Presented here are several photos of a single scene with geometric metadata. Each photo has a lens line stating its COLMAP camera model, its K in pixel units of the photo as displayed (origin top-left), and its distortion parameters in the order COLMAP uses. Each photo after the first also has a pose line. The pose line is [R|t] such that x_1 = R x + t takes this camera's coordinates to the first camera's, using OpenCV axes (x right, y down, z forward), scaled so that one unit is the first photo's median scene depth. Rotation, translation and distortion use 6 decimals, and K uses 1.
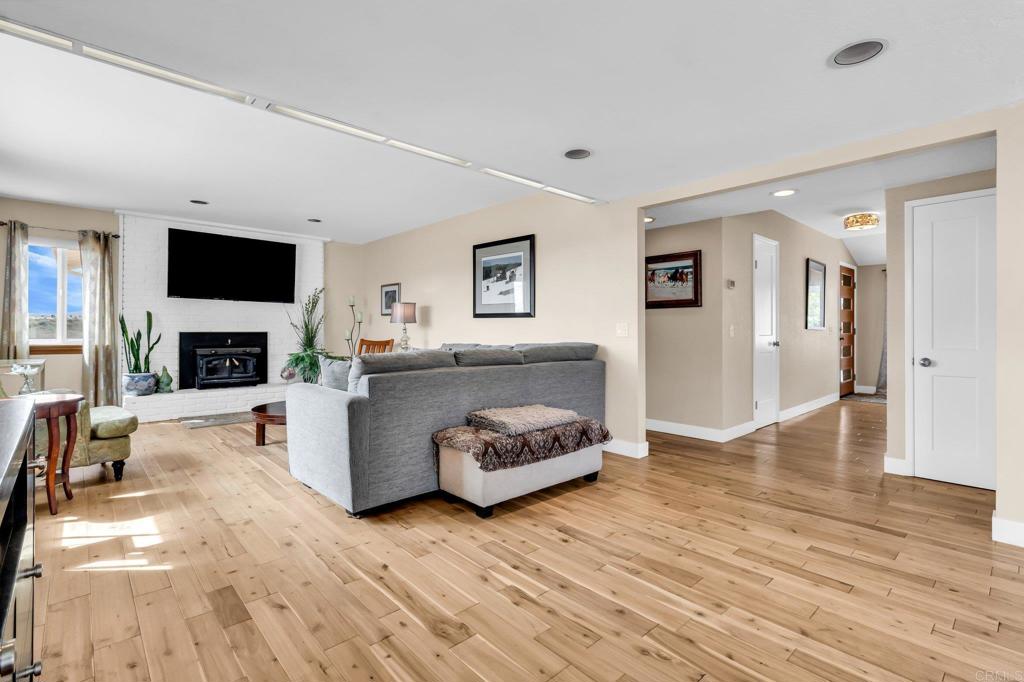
lens RADIAL K [[465.8, 0, 510.5], [0, 465.8, 329.3], [0, 0, 1]] dist [0.001449, 0.000432]
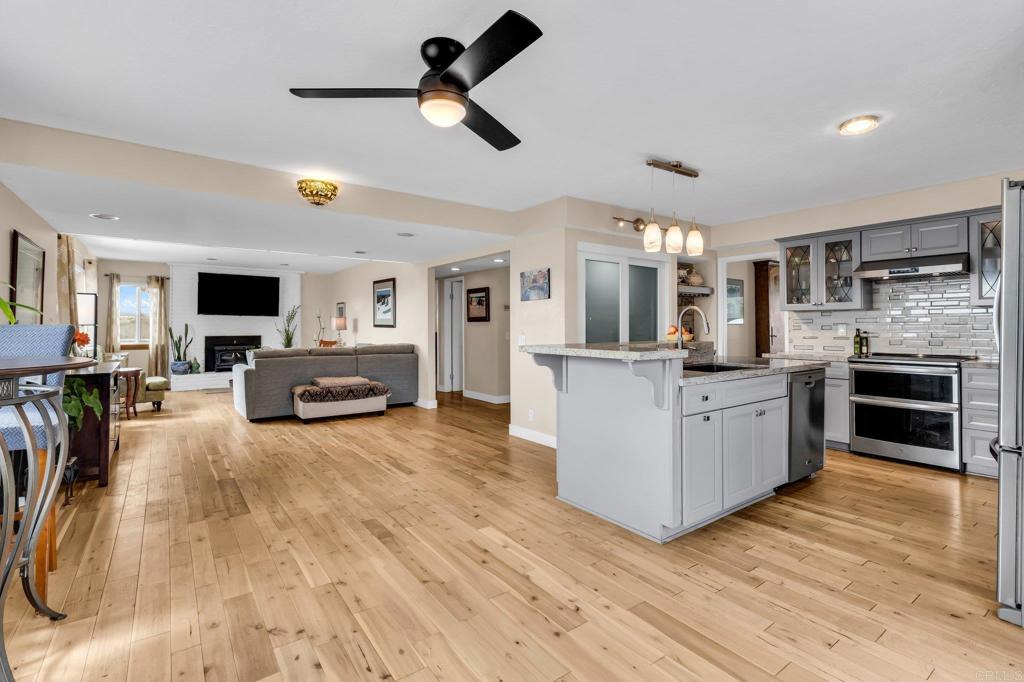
lens RADIAL K [[466.4, 0, 508.1], [0, 466.4, 322.6], [0, 0, 1]] dist [0.000152, 0.000046]
pose [[0.993776, -0.004756, -0.111295, 0.591326], [0.004010, 0.999968, -0.006922, -0.029049], [0.111324, 0.006433, 0.993763, -0.560742]]
